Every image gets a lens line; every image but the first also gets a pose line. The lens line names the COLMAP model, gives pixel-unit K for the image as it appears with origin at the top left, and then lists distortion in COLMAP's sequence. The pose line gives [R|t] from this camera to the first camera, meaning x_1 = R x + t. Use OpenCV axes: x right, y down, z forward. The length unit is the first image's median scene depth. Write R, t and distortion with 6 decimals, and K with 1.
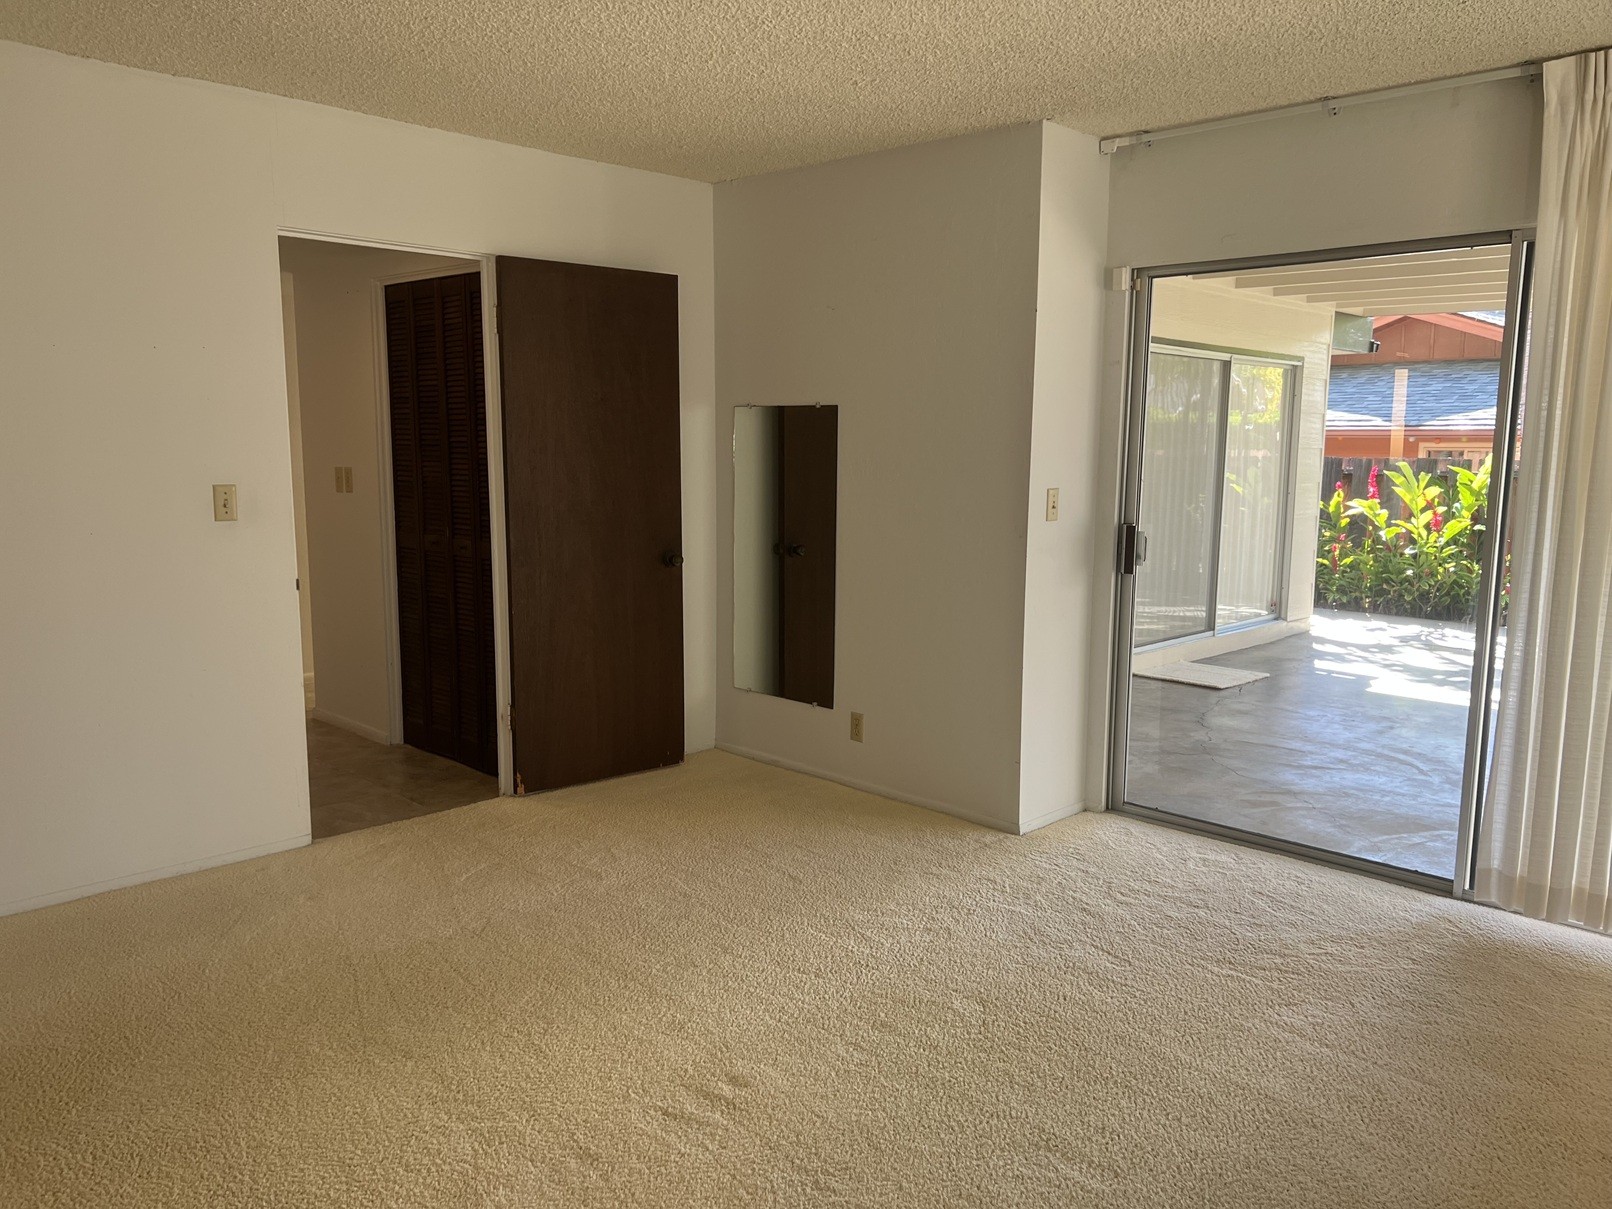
lens RADIAL K [[1214.1, 0, 806.1], [0, 1214.1, 604.7], [0, 0, 1]] dist [0.061270, -0.072262]
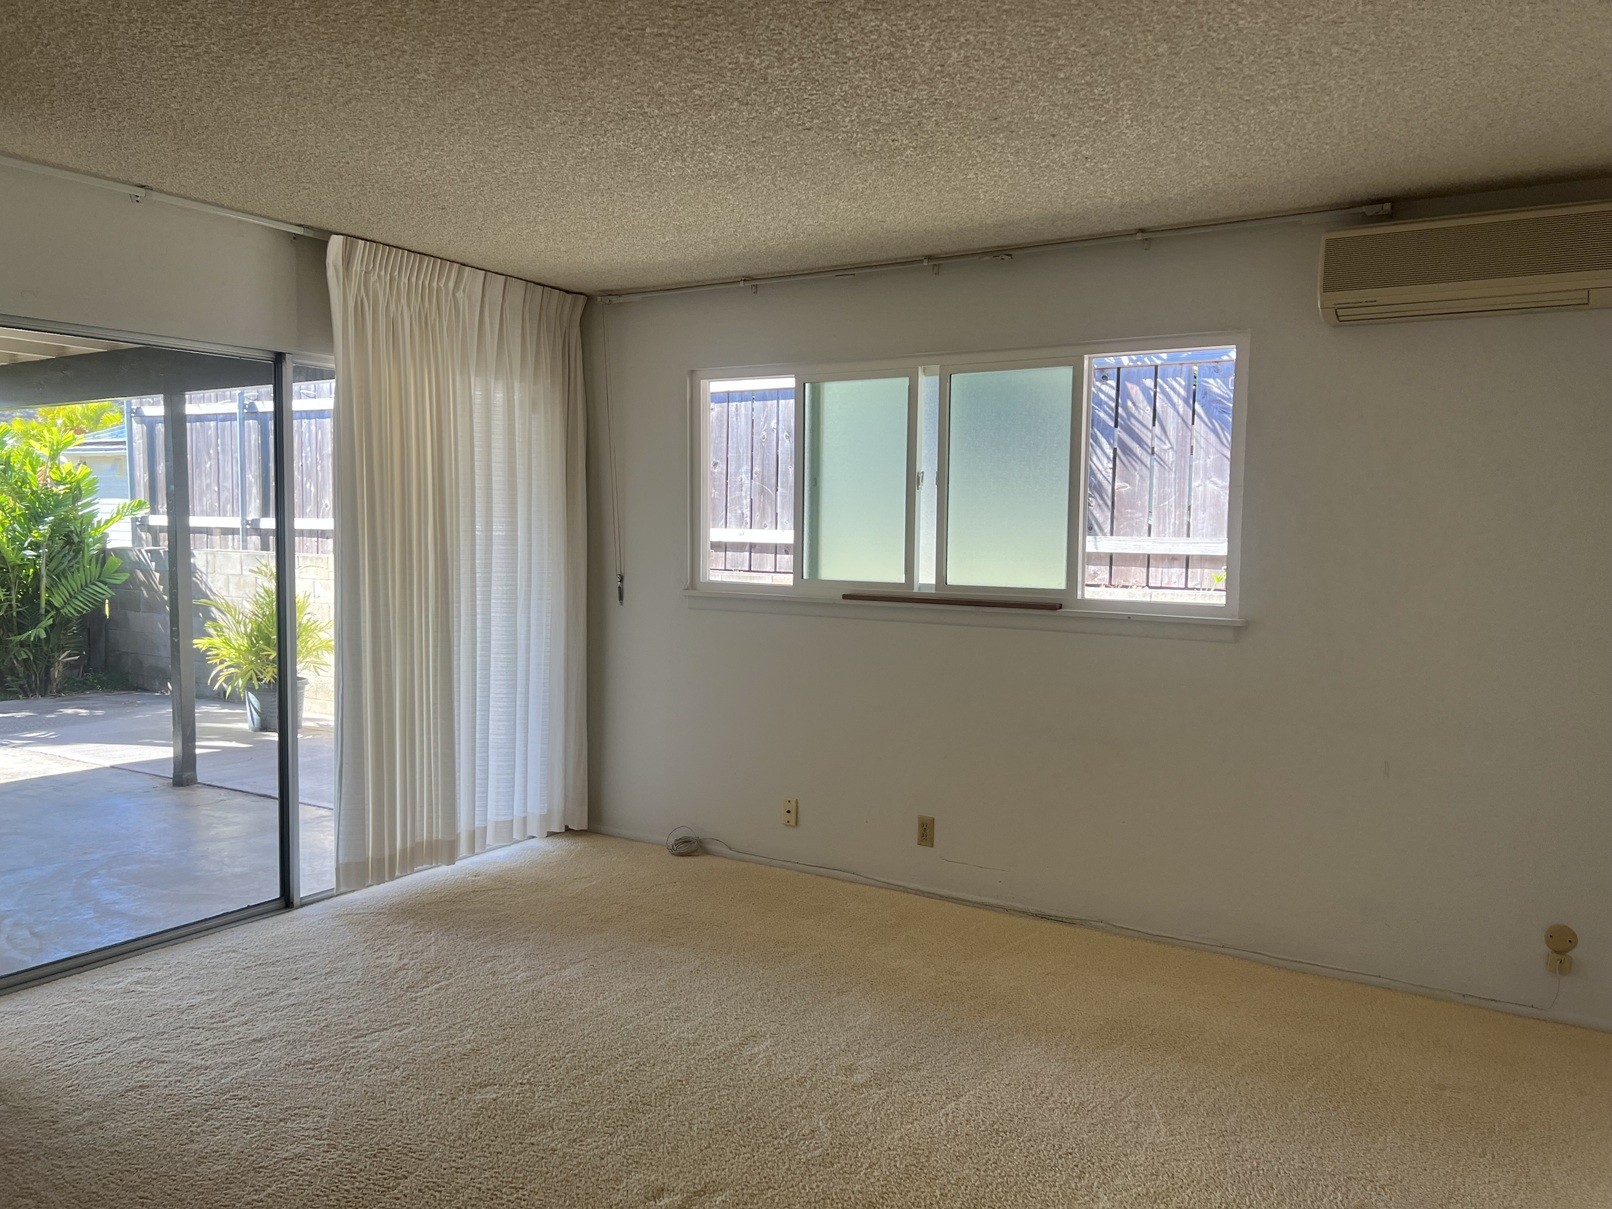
lens RADIAL K [[1214.1, 0, 818.7], [0, 1214.1, 607.5], [0, 0, 1]] dist [0.061270, -0.072262]
pose [[-0.205714, -0.081519, 0.975211, -0.231487], [0.118277, 0.987148, 0.107466, -0.037594], [-0.971438, 0.137452, -0.193428, 0.231225]]
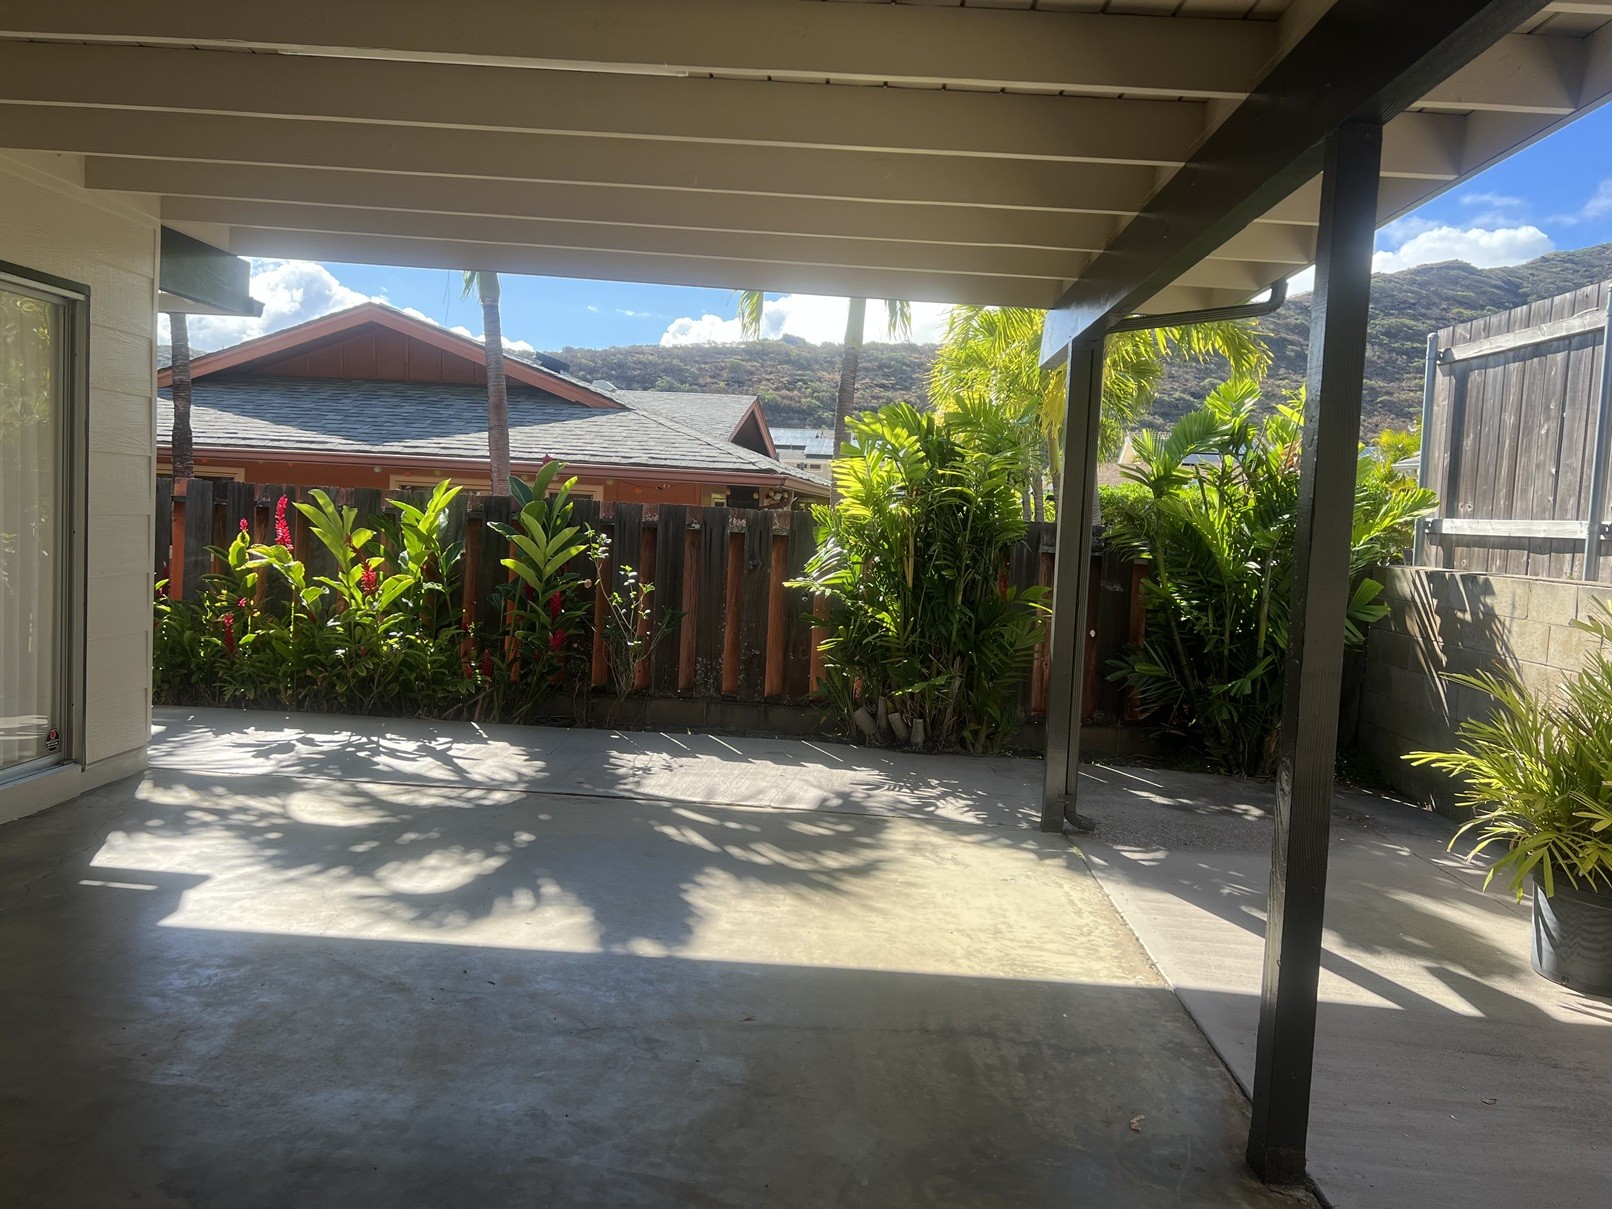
lens RADIAL K [[1214.1, 0, 809.7], [0, 1214.1, 589.8], [0, 0, 1]] dist [0.061270, -0.072262]
pose [[0.738324, -0.015940, 0.674258, 0.226551], [0.047851, 0.998439, -0.028794, -0.028971], [-0.672747, 0.053523, 0.737934, 0.318600]]
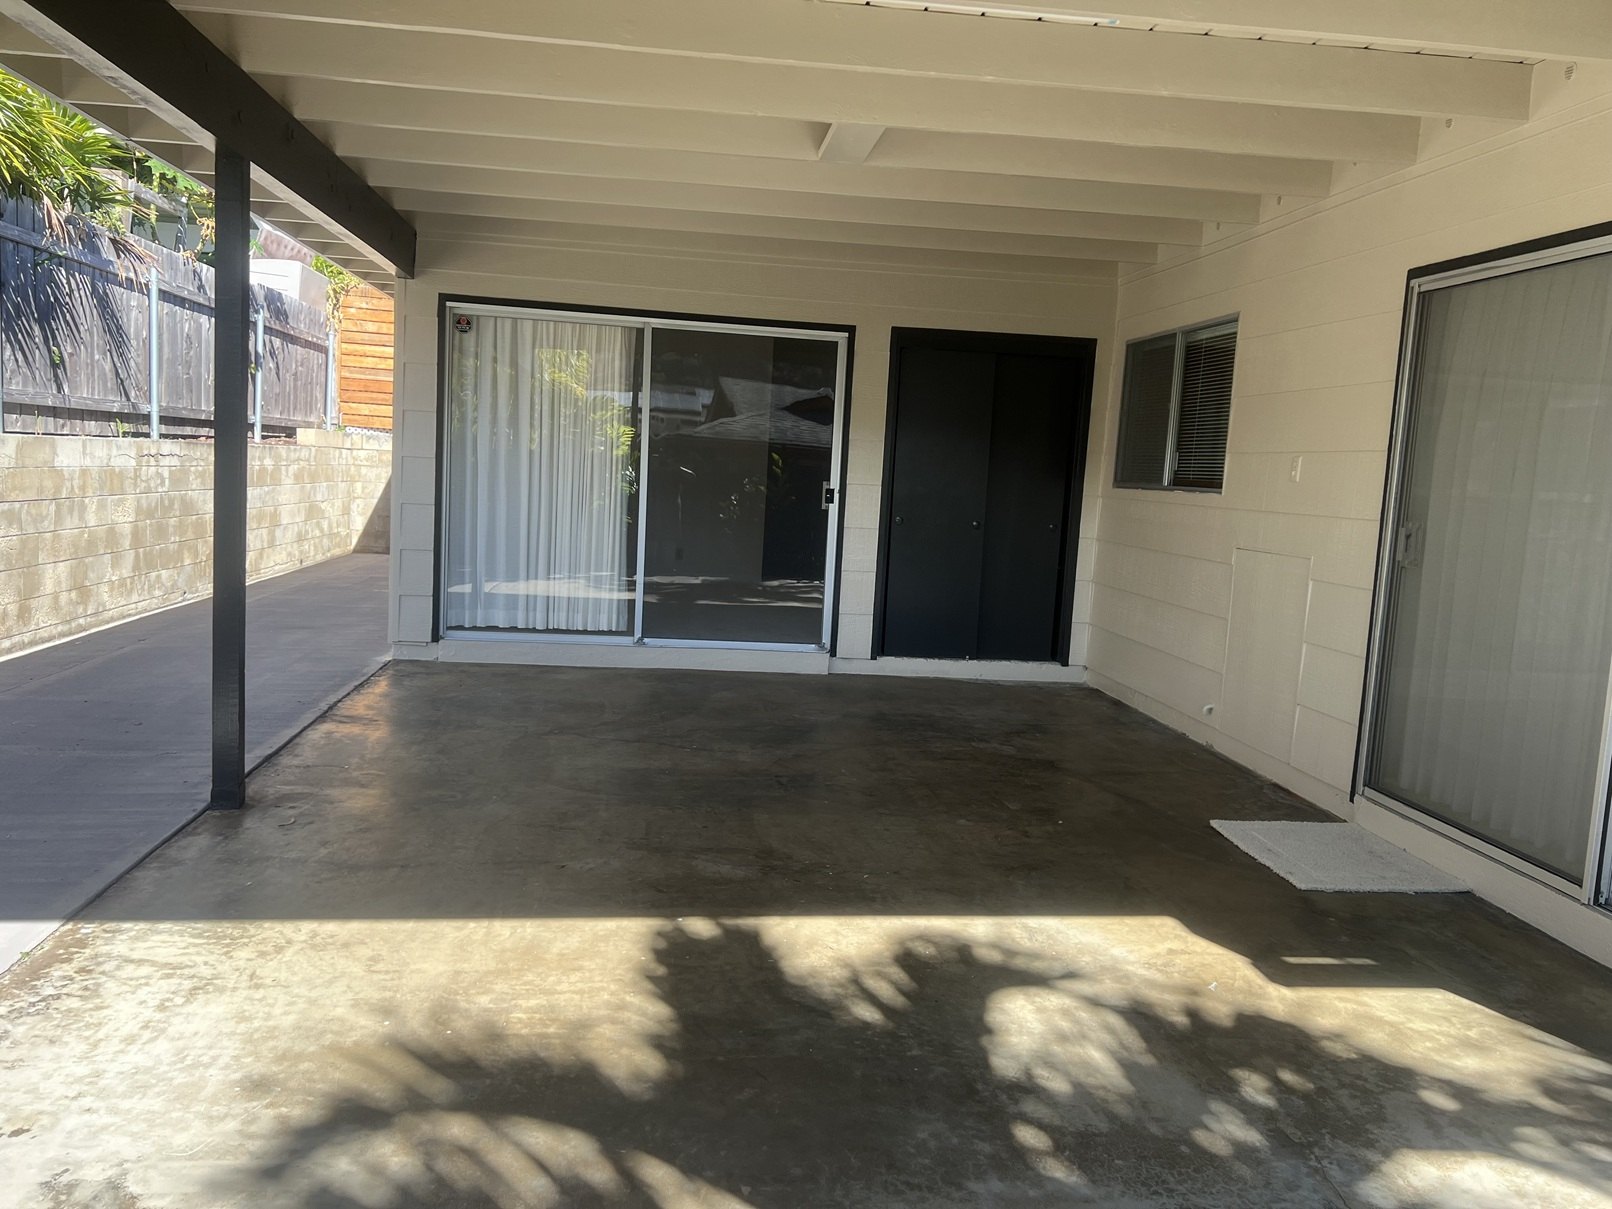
lens RADIAL K [[1214.1, 0, 803.7], [0, 1214.1, 591.3], [0, 0, 1]] dist [0.061270, -0.072262]
pose [[-0.628983, 0.035435, -0.776611, 0.671795], [-0.168255, 0.969079, 0.180488, -0.087556], [0.758993, 0.244192, -0.603572, 0.834912]]
